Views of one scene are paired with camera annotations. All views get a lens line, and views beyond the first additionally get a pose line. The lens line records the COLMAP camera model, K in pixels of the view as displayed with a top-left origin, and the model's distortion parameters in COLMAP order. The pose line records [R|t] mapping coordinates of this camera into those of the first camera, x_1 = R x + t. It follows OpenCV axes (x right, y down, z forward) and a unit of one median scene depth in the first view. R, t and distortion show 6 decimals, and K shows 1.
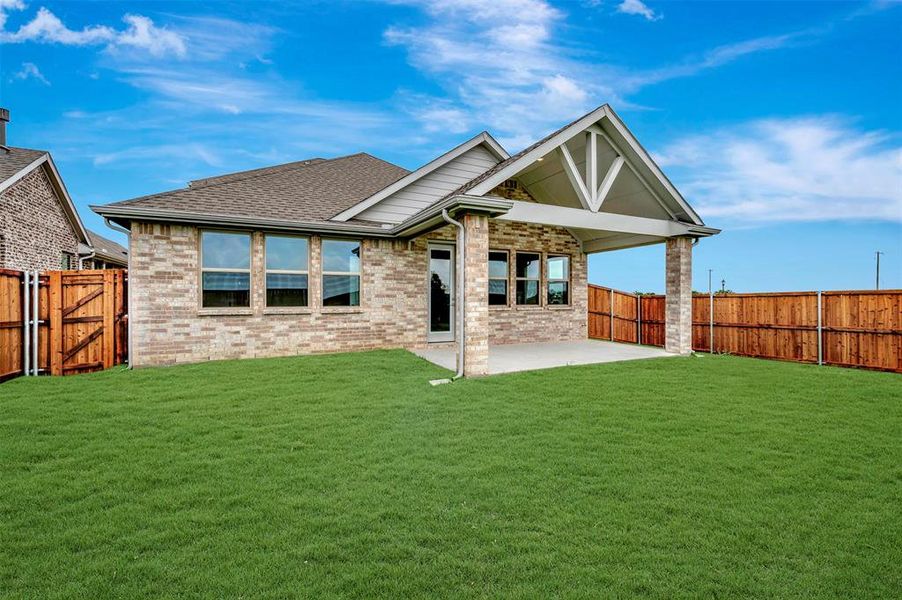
lens RADIAL K [[364.2, 0, 430.3], [0, 364.2, 298.9], [0, 0, 1]] dist [0.000346, -0.000049]
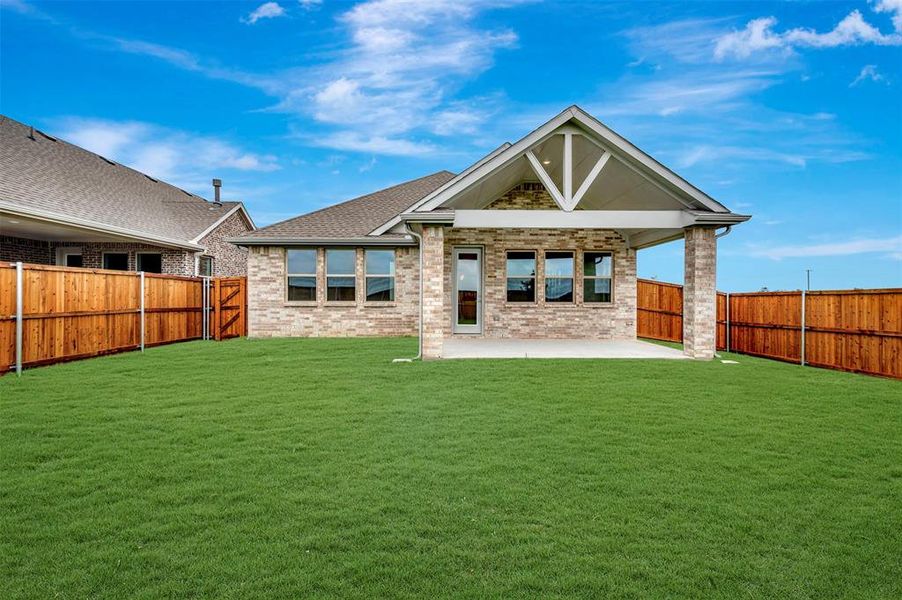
lens RADIAL K [[355.9, 0, 451.4], [0, 355.9, 298.5], [0, 0, 1]] dist [0.001032, 0.000106]
pose [[0.914516, 0.005608, -0.404512, 0.492481], [-0.004639, 0.999984, 0.003376, 0.004979], [0.404524, -0.001211, 0.914527, -0.048331]]
